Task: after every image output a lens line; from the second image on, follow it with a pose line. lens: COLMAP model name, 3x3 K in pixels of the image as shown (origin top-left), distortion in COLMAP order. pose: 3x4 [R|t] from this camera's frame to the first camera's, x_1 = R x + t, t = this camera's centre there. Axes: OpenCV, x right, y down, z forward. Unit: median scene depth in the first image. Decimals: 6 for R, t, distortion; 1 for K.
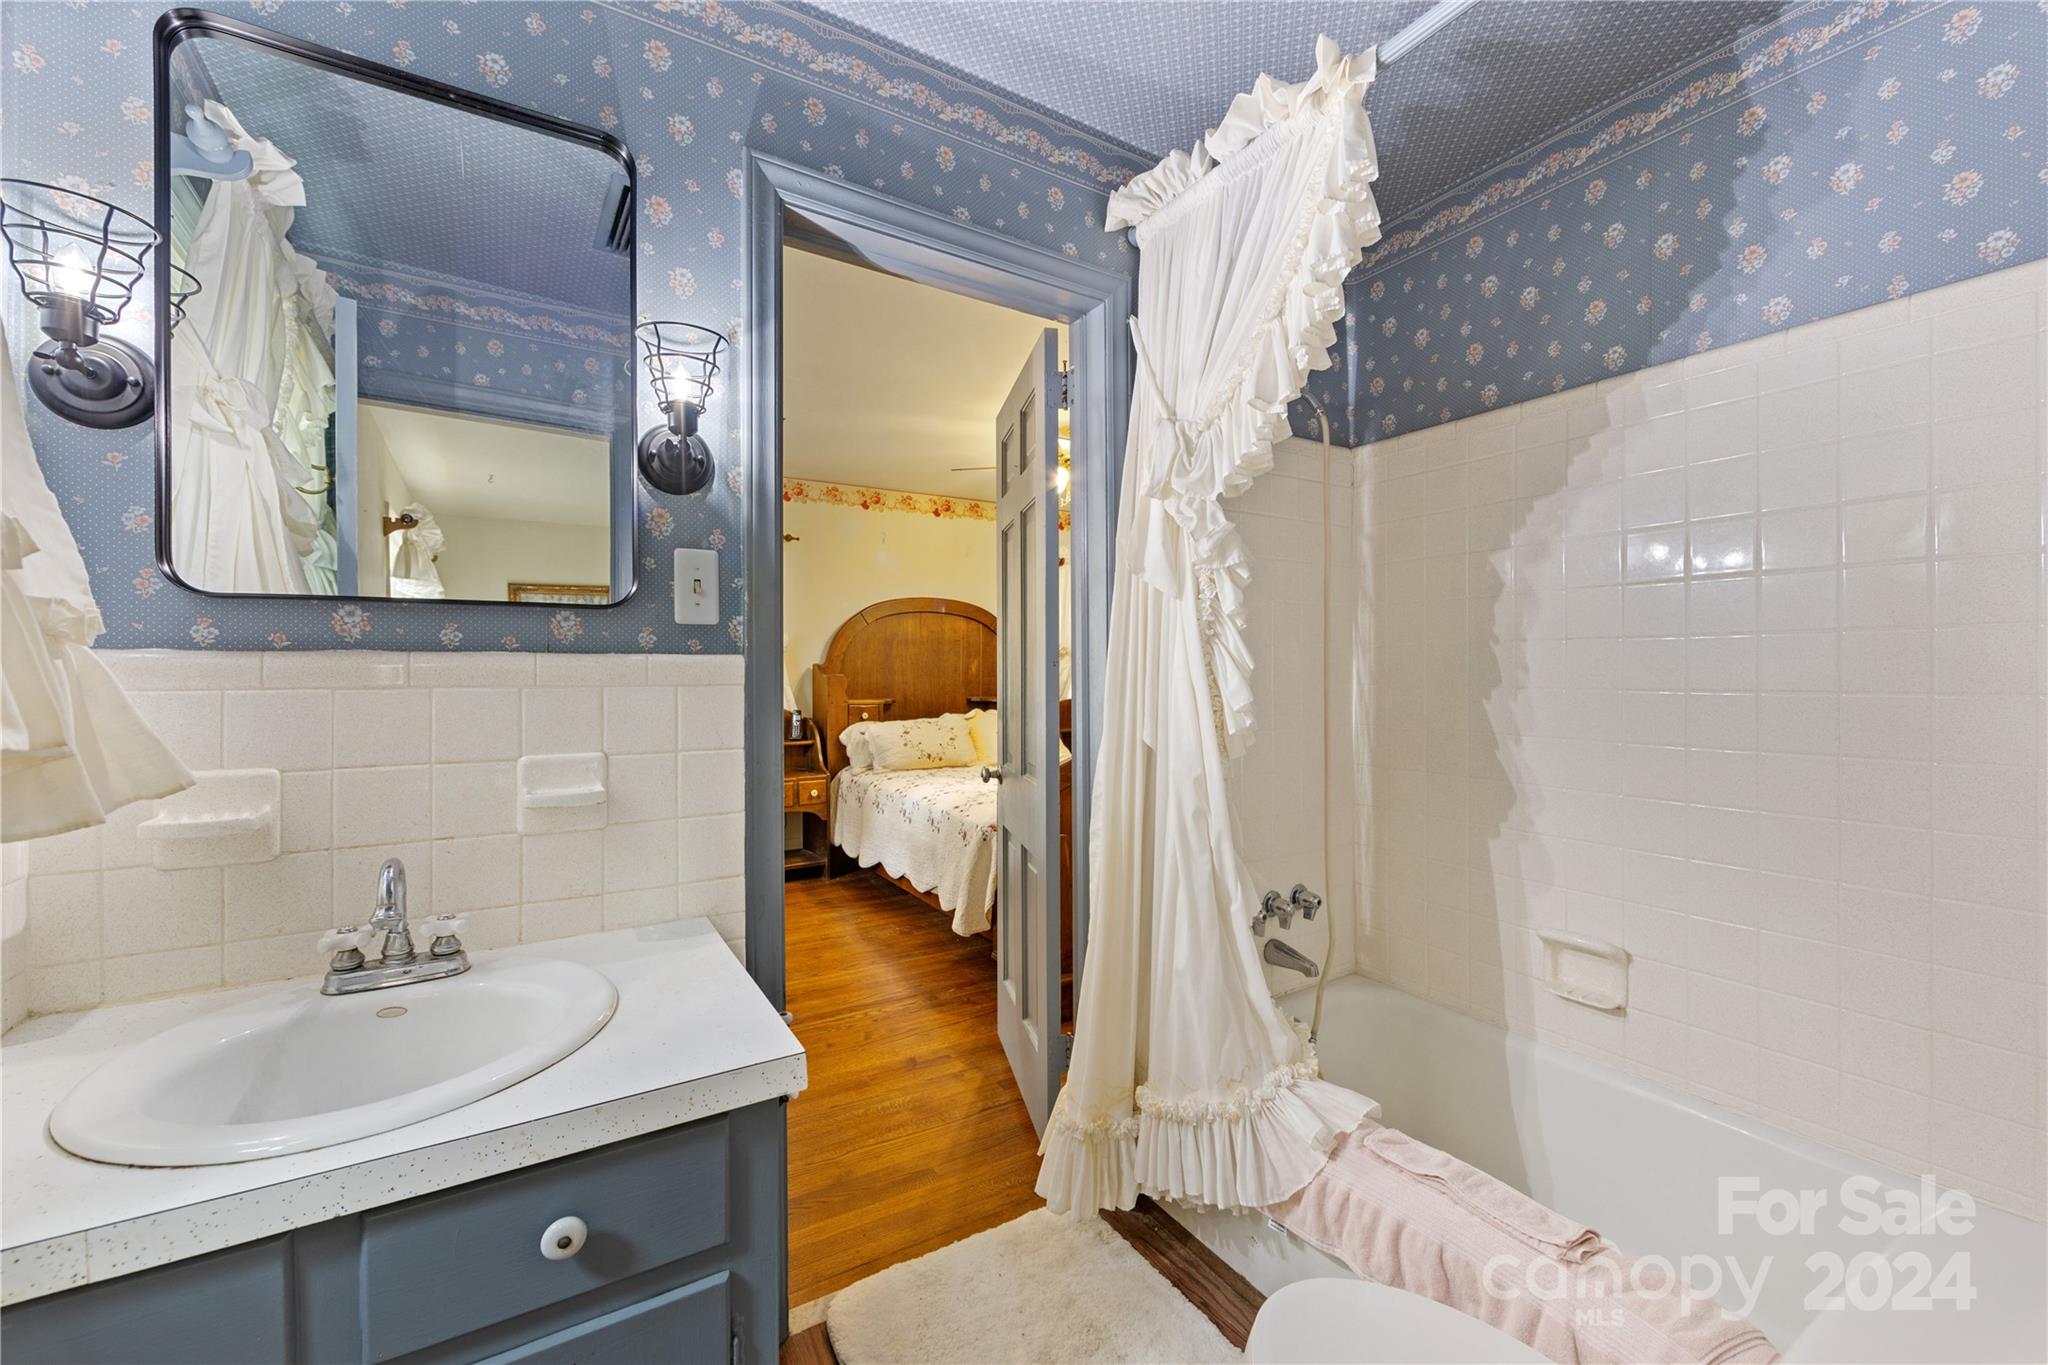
lens RADIAL K [[804.4, 0, 1020.5], [0, 804.4, 688.0], [0, 0, 1]] dist [-0.002063, -0.000094]
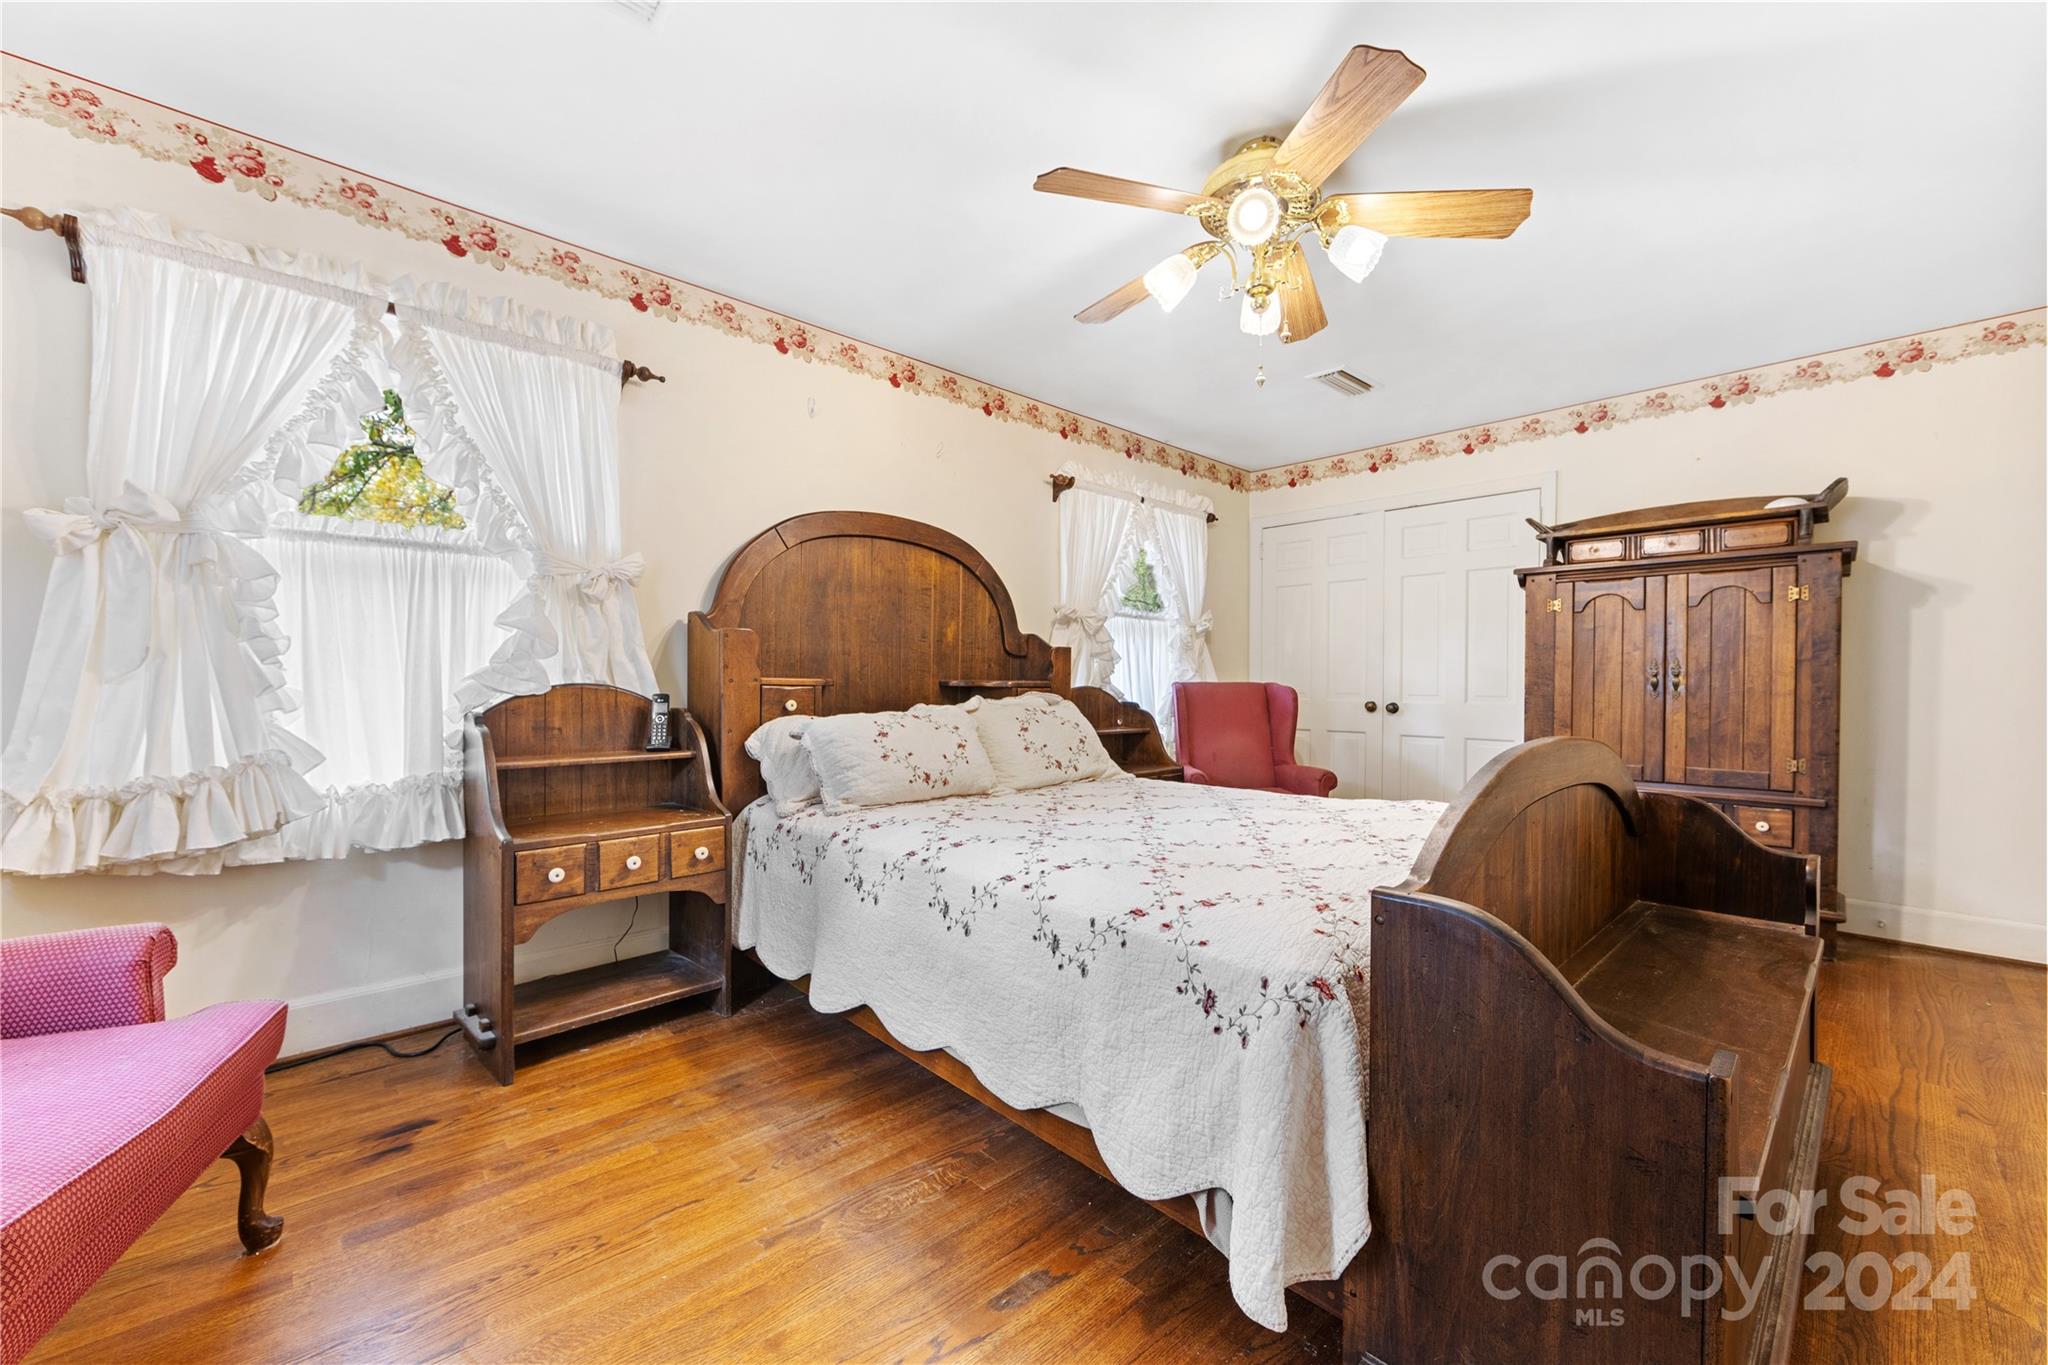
lens RADIAL K [[804.4, 0, 1028.9], [0, 804.4, 700.2], [0, 0, 1]] dist [-0.002063, -0.000094]
pose [[0.978661, 0.004090, 0.205441, -0.153278], [-0.004953, 0.999981, 0.003687, 0.029528], [-0.205422, -0.004626, 0.978663, 0.442815]]
